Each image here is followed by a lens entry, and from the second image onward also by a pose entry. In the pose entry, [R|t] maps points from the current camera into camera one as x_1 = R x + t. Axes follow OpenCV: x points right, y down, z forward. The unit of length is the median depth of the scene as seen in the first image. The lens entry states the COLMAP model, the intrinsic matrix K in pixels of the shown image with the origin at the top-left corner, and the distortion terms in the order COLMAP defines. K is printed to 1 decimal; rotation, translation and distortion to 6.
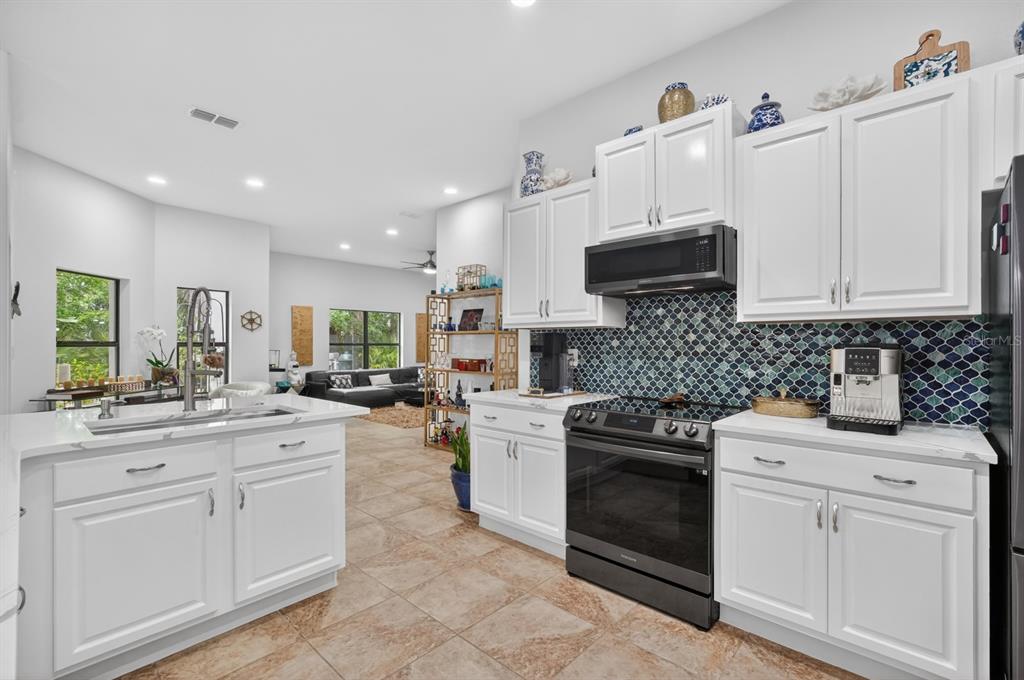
lens RADIAL K [[455.4, 0, 513.6], [0, 455.4, 344.4], [0, 0, 1]] dist [-0.001228, 0.000571]
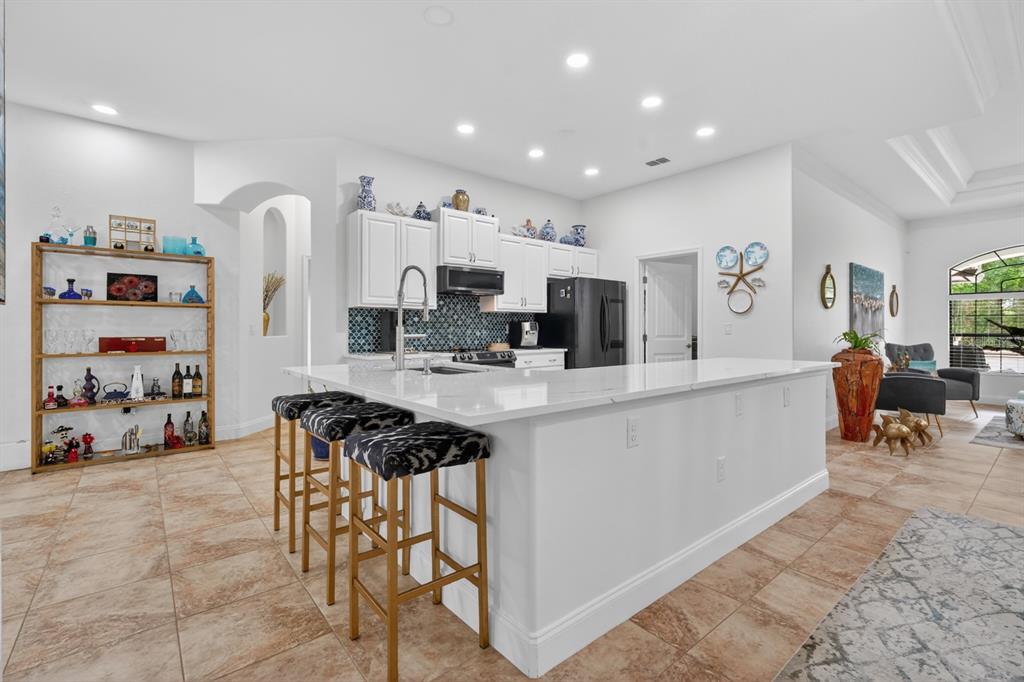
lens RADIAL K [[457.1, 0, 513.5], [0, 457.1, 329.3], [0, 0, 1]] dist [-0.002455, 0.000001]
pose [[0.144879, -0.003483, 0.989443, -1.477874], [0.000701, 0.999994, 0.003418, 0.030228], [-0.989449, 0.000198, 0.144881, 0.450993]]
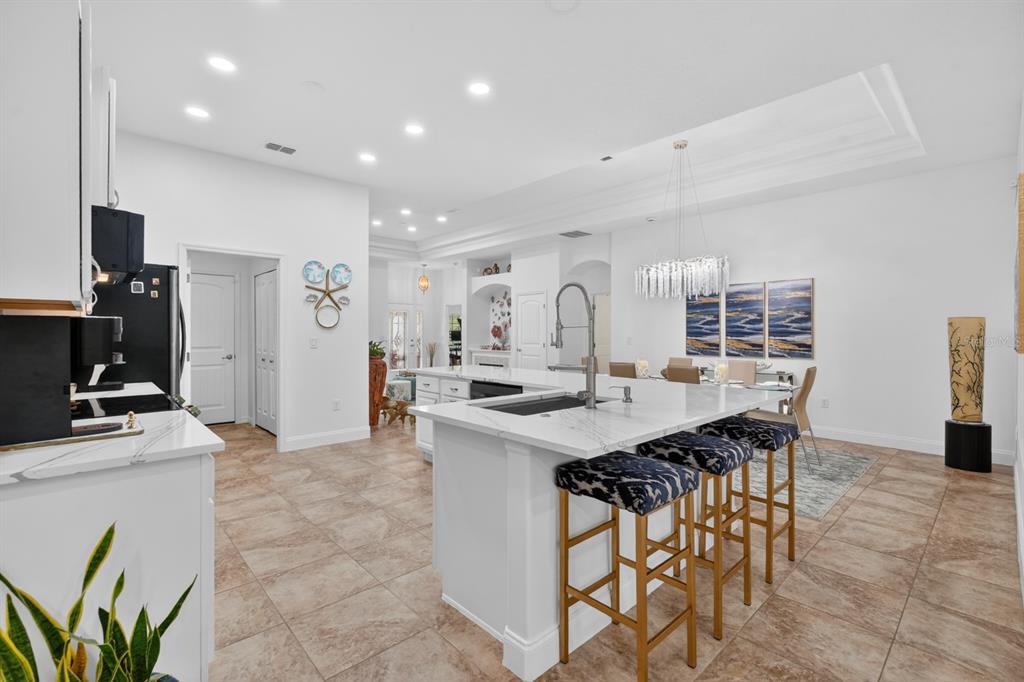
lens RADIAL K [[457.1, 0, 513.5], [0, 457.1, 329.3], [0, 0, 1]] dist [-0.002455, 0.000001]
pose [[-0.996251, -0.004062, 0.086419, -0.515038], [-0.004603, 0.999971, -0.006065, -0.011622], [-0.086392, -0.006440, -0.996240, 1.621085]]
